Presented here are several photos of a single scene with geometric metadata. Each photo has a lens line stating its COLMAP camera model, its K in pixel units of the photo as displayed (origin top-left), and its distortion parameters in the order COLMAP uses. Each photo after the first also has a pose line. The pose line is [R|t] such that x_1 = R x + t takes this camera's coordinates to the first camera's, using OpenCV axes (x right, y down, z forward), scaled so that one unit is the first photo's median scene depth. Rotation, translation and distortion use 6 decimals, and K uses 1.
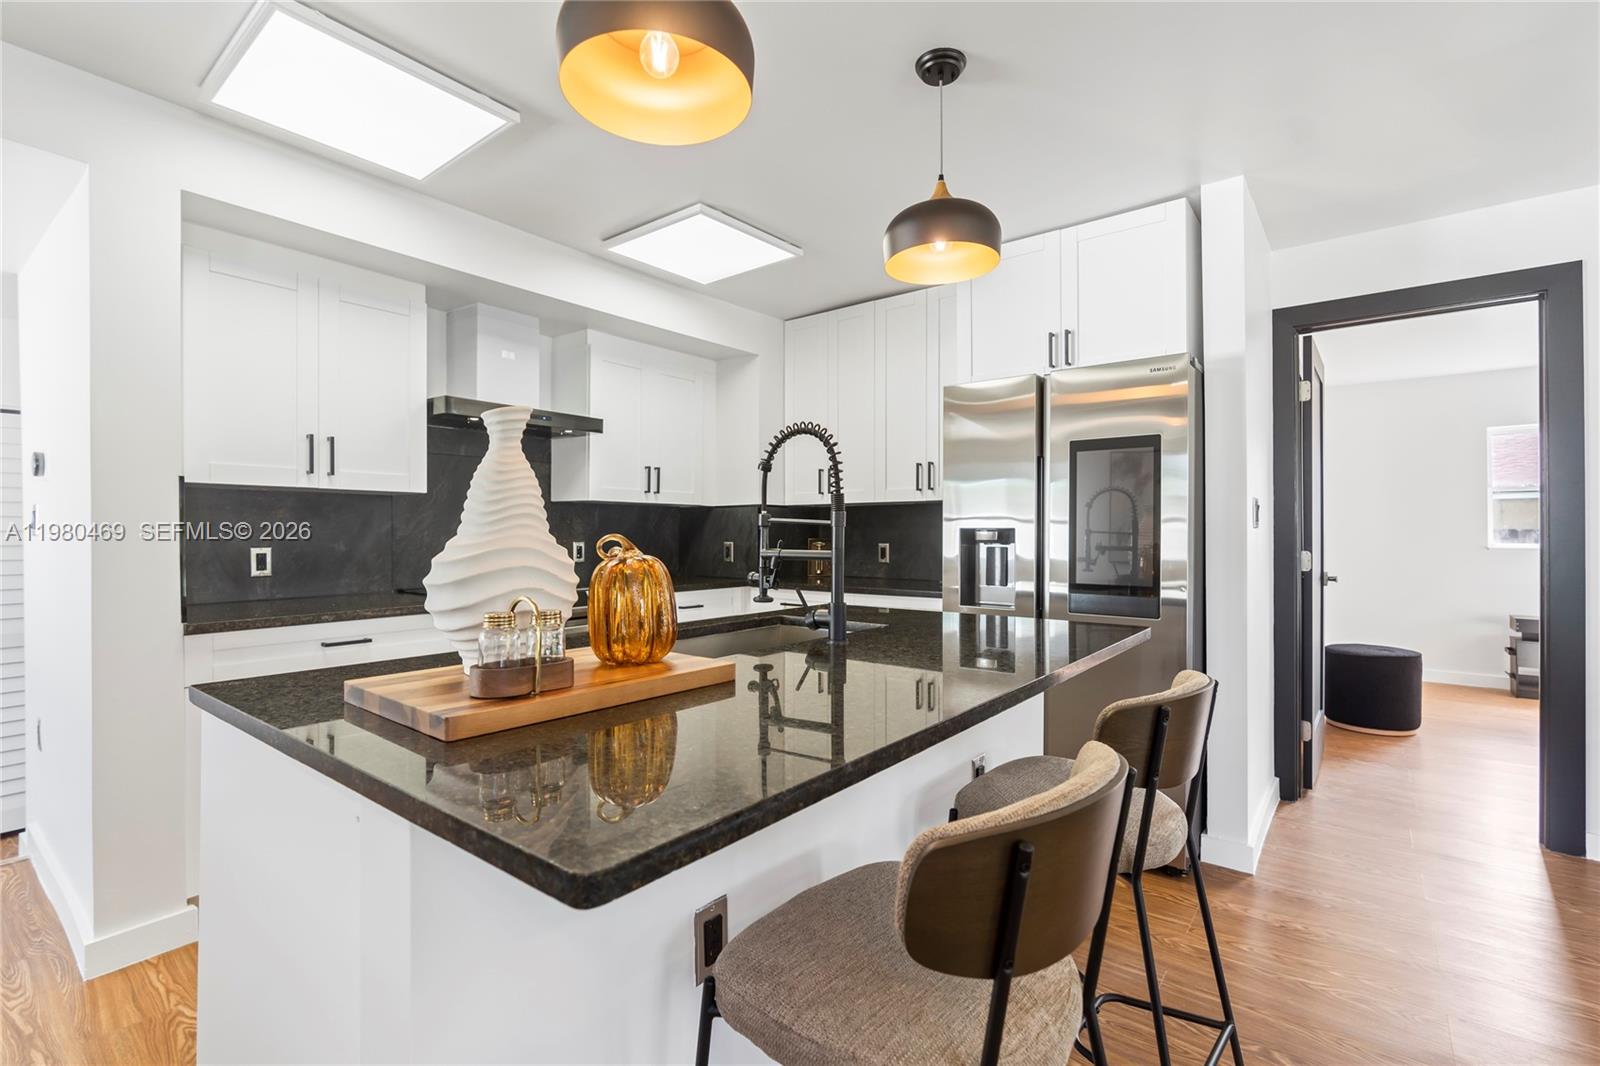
lens RADIAL K [[720.7, 0, 795.7], [0, 720.7, 535.3], [0, 0, 1]] dist [-0.012740, 0.005208]
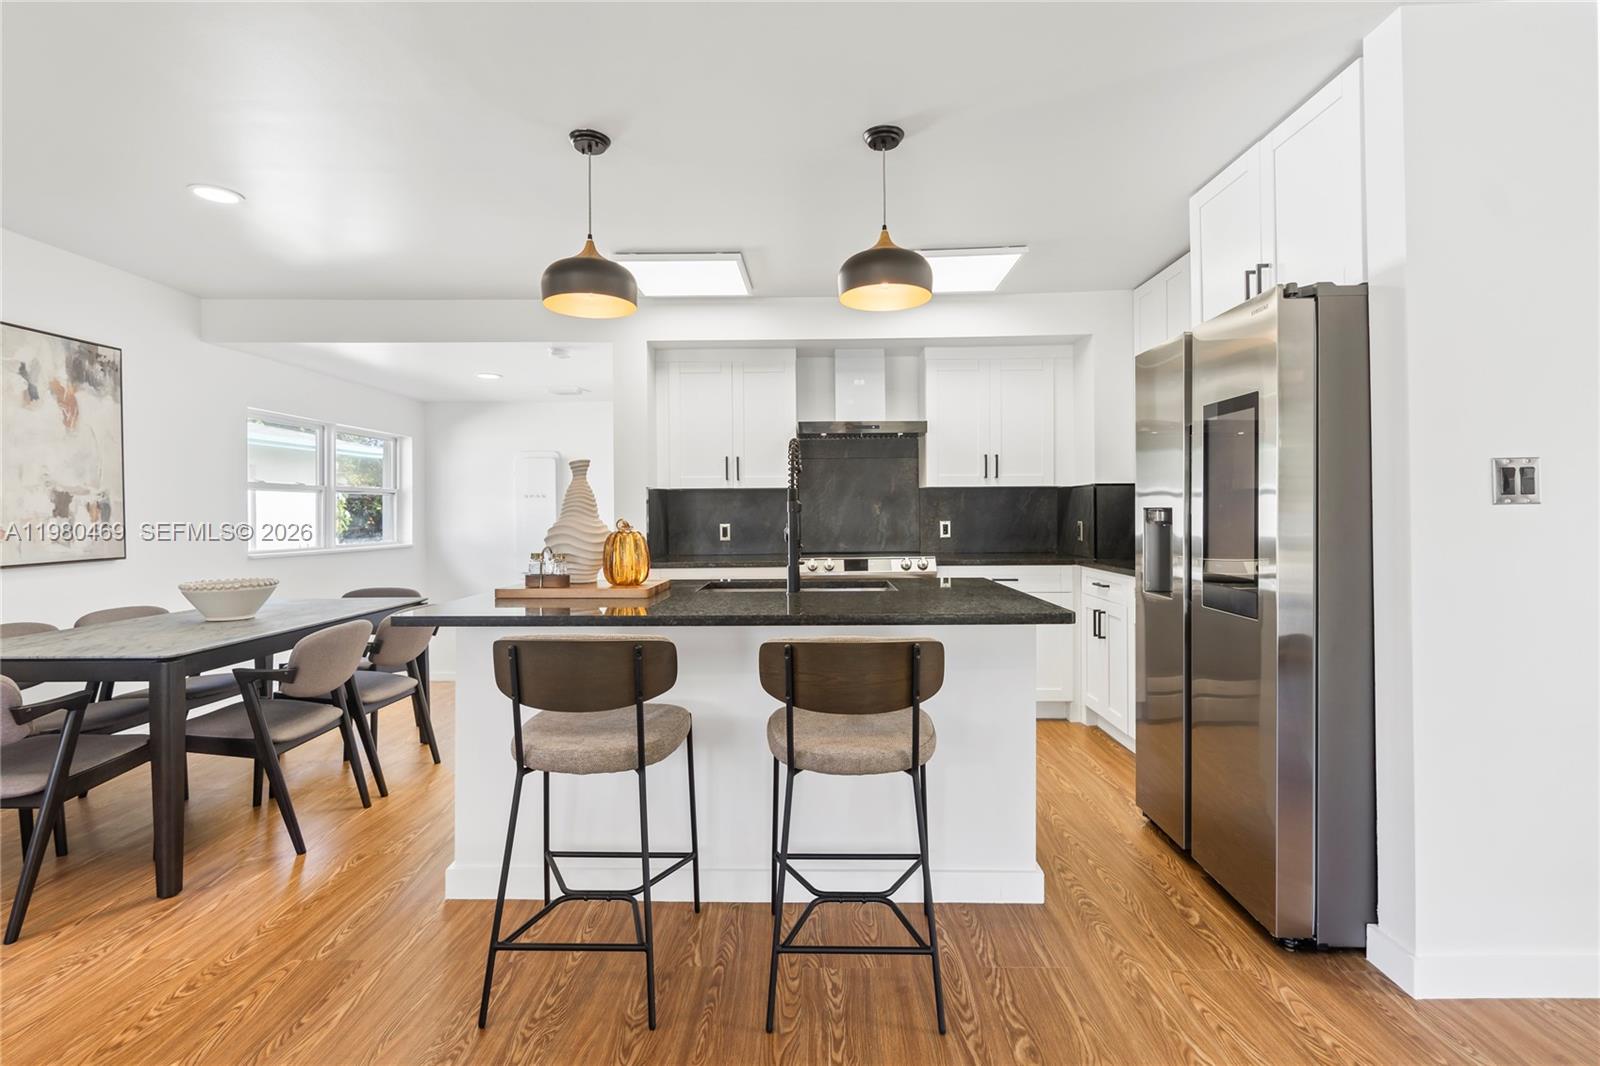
lens RADIAL K [[745.1, 0, 802.5], [0, 745.1, 514.4], [0, 0, 1]] dist [-0.008332, 0.002231]
pose [[0.604727, -0.002795, -0.796428, 0.814421], [0.005870, 0.999982, 0.000947, -0.005653], [0.796411, -0.005248, 0.604732, 0.081158]]
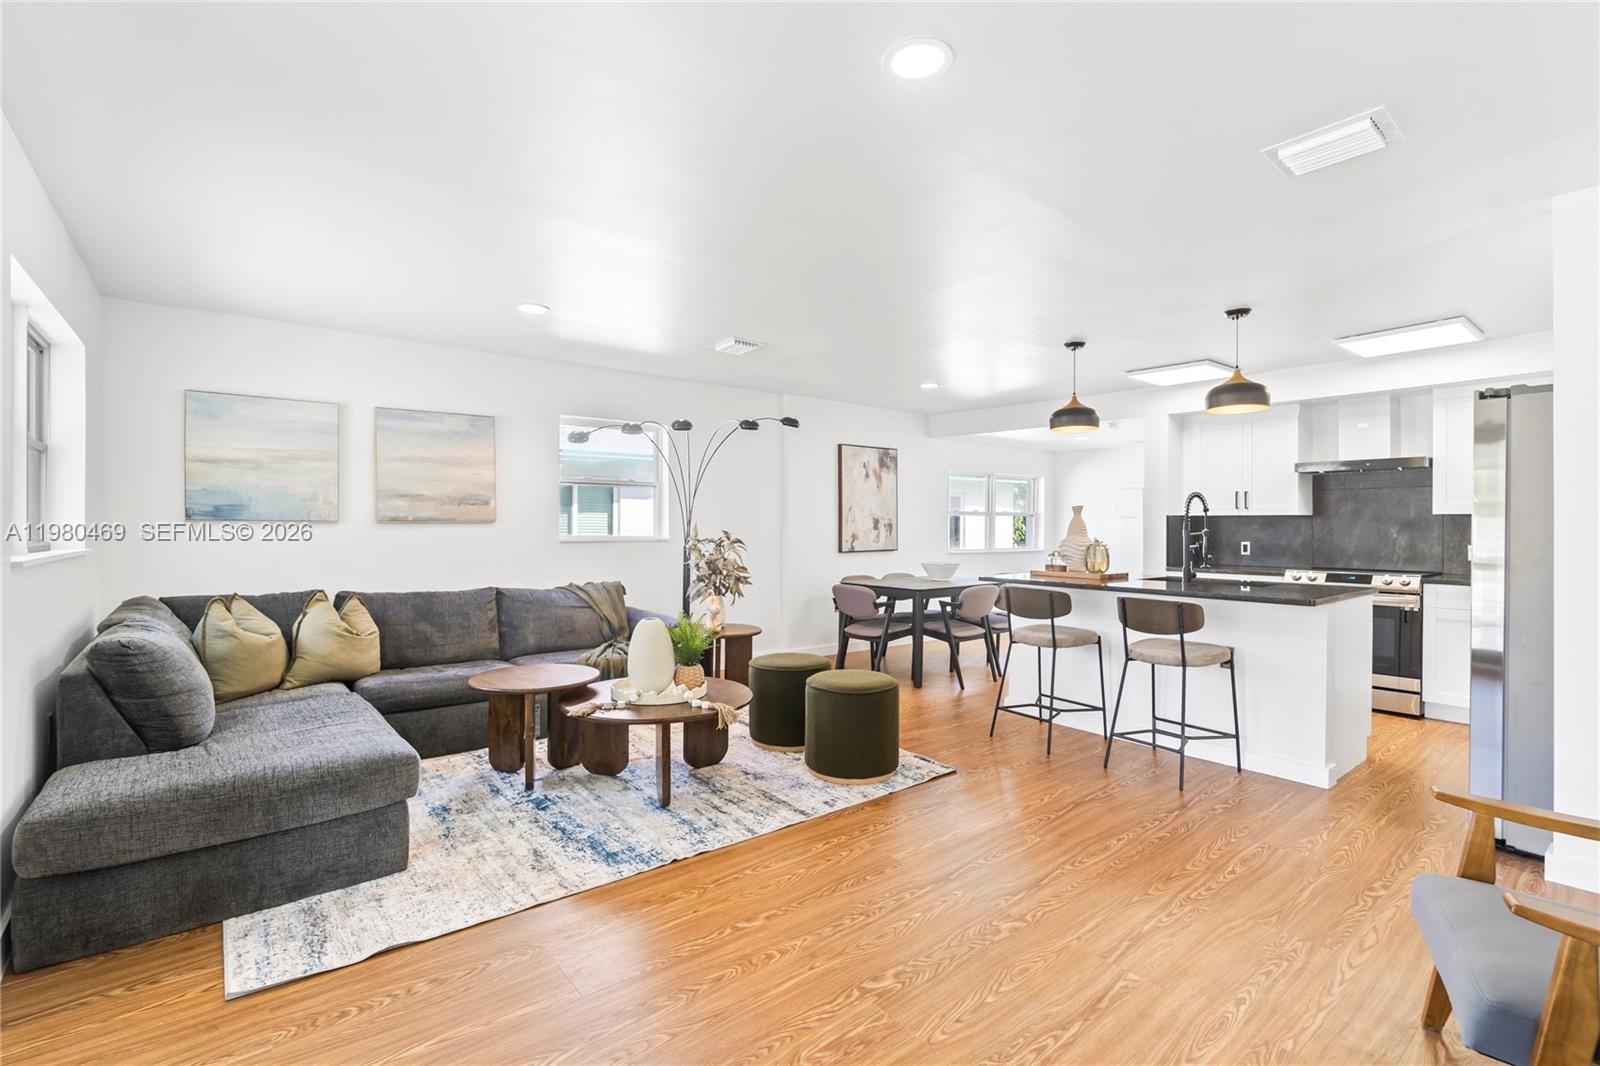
lens RADIAL K [[720.7, 0, 806.8], [0, 720.7, 521.5], [0, 0, 1]] dist [-0.012740, 0.005208]
pose [[-0.218081, -0.005557, -0.975915, 1.774885], [-0.007017, 0.999967, -0.004126, -0.027578], [0.975906, 0.005948, -0.218112, 0.178391]]
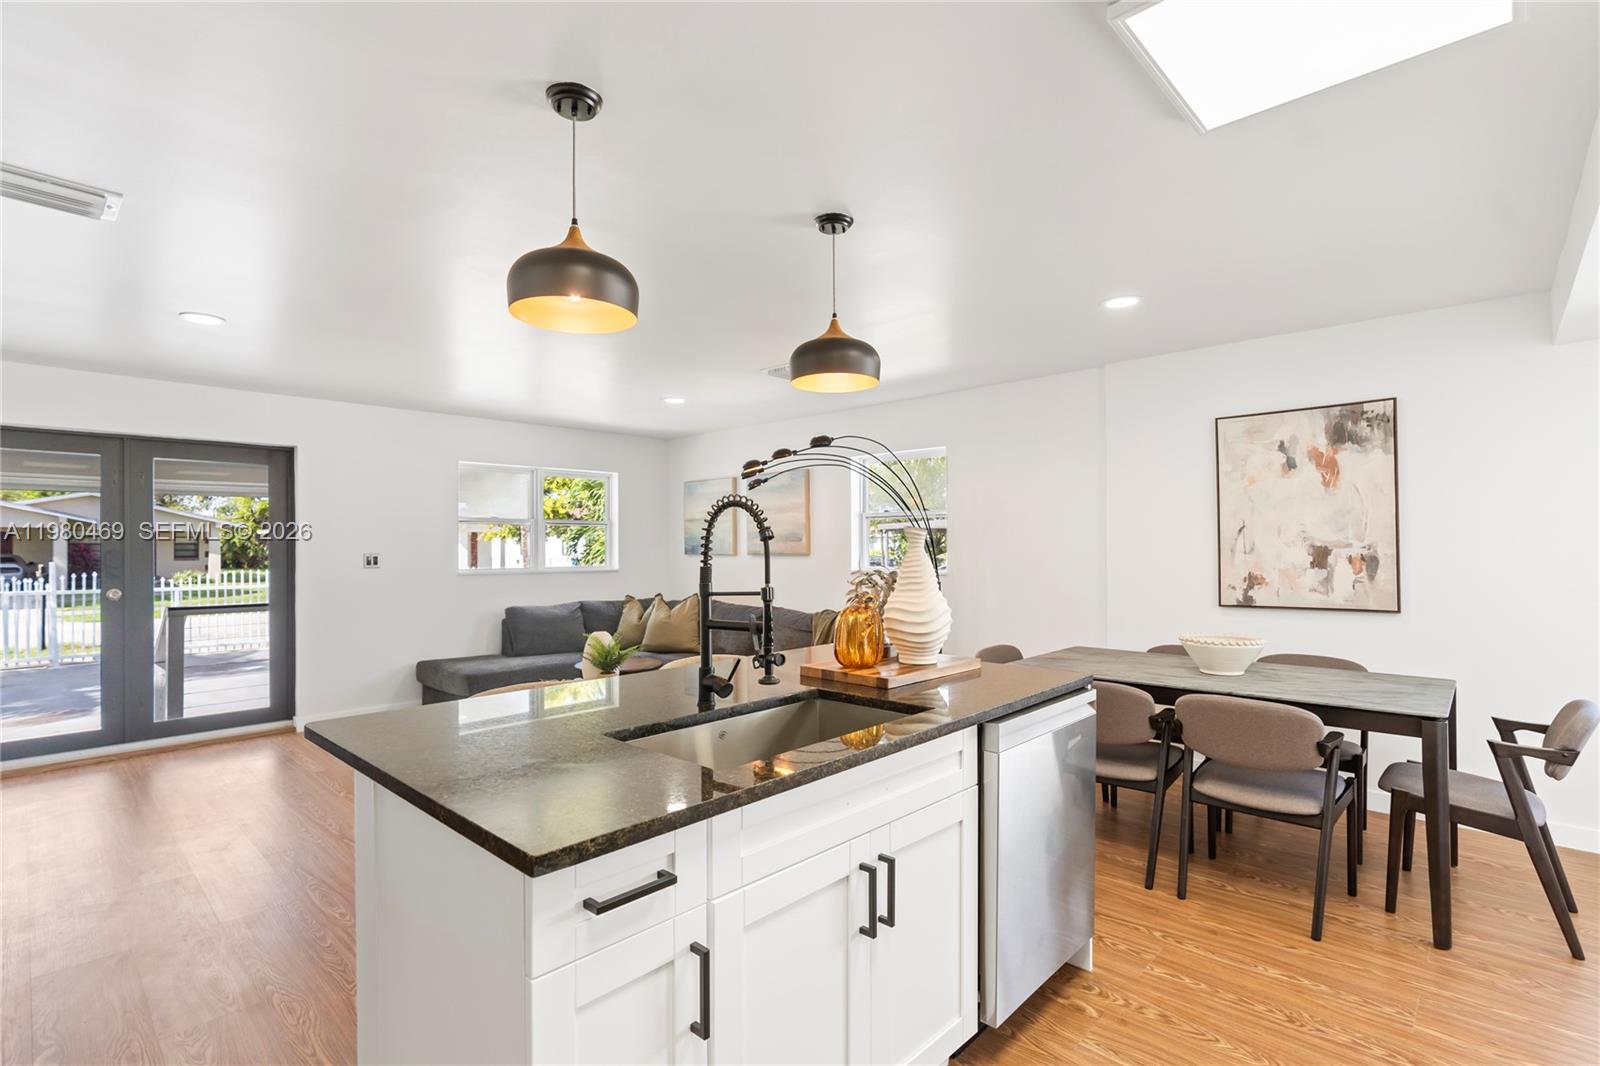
lens RADIAL K [[745.1, 0, 802.4], [0, 745.1, 539.5], [0, 0, 1]] dist [-0.008332, 0.002231]
pose [[-0.996516, 0.005757, 0.083205, -0.120805], [0.005099, 0.999954, -0.008127, -0.058434], [-0.083248, -0.007675, -0.996499, 1.383908]]
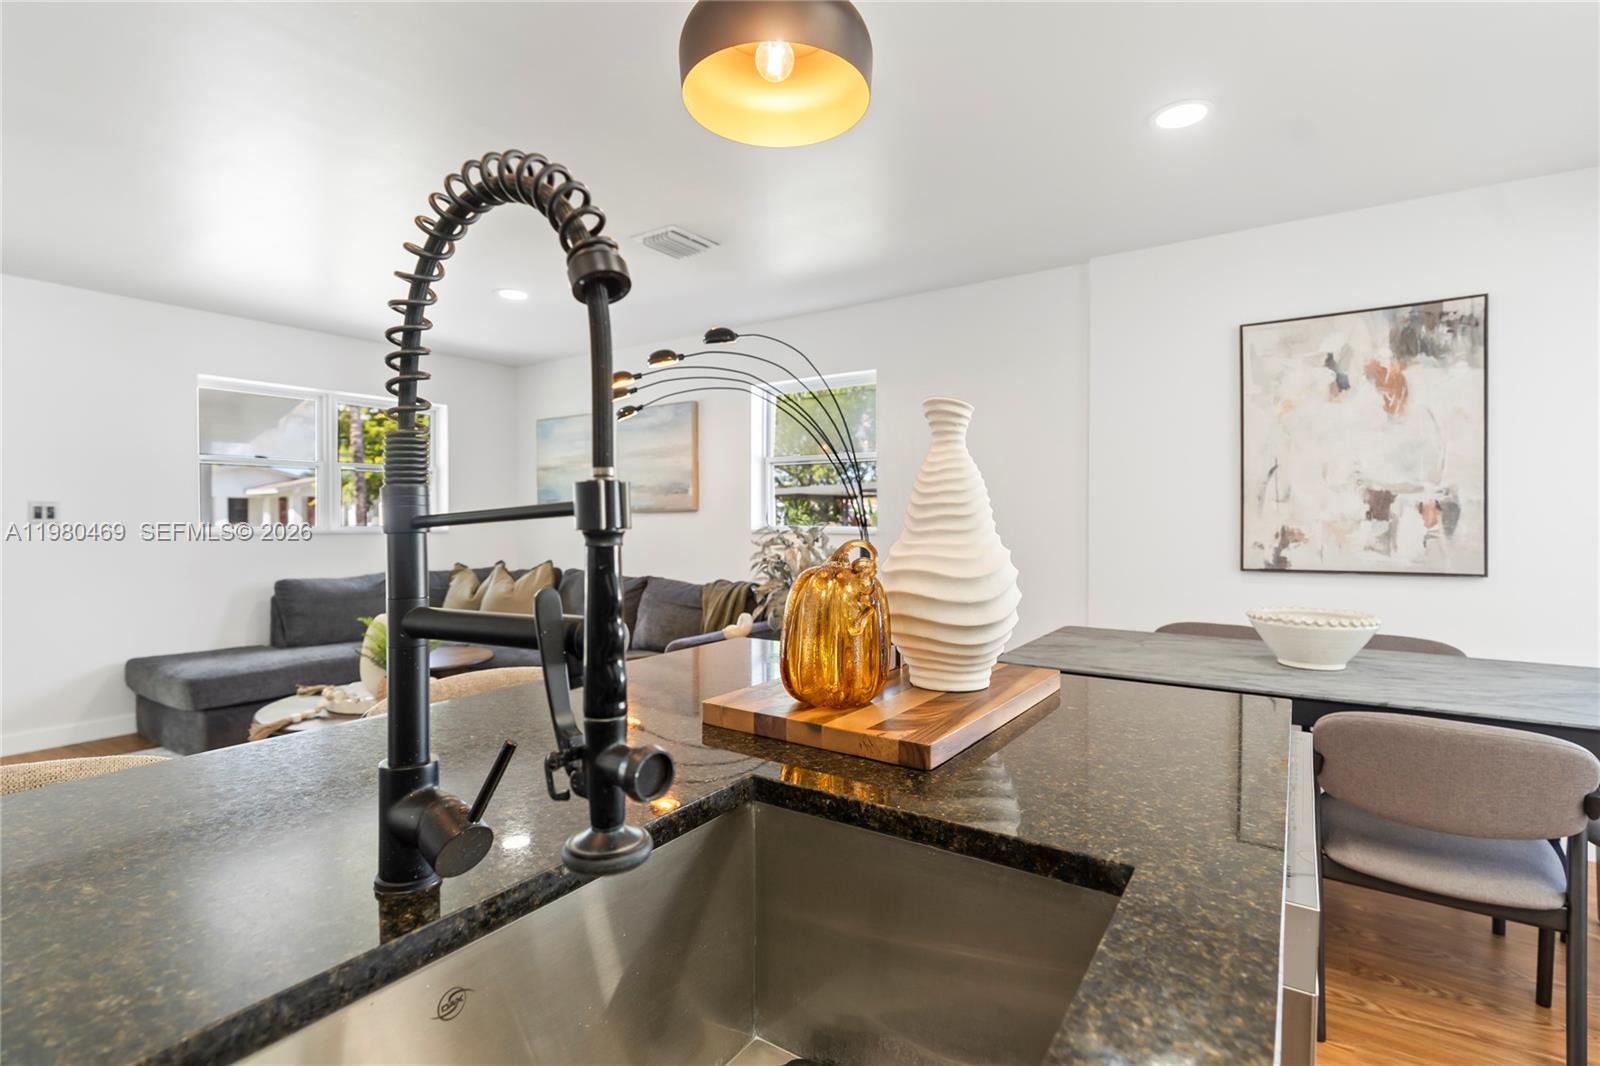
lens RADIAL K [[745.1, 0, 803.4], [0, 745.1, 526.8], [0, 0, 1]] dist [-0.008332, 0.002231]
pose [[-0.997053, 0.000409, -0.076719, -0.065436], [-0.000672, 0.999901, 0.014069, -0.012657], [0.076717, 0.014079, -0.996953, 0.884073]]
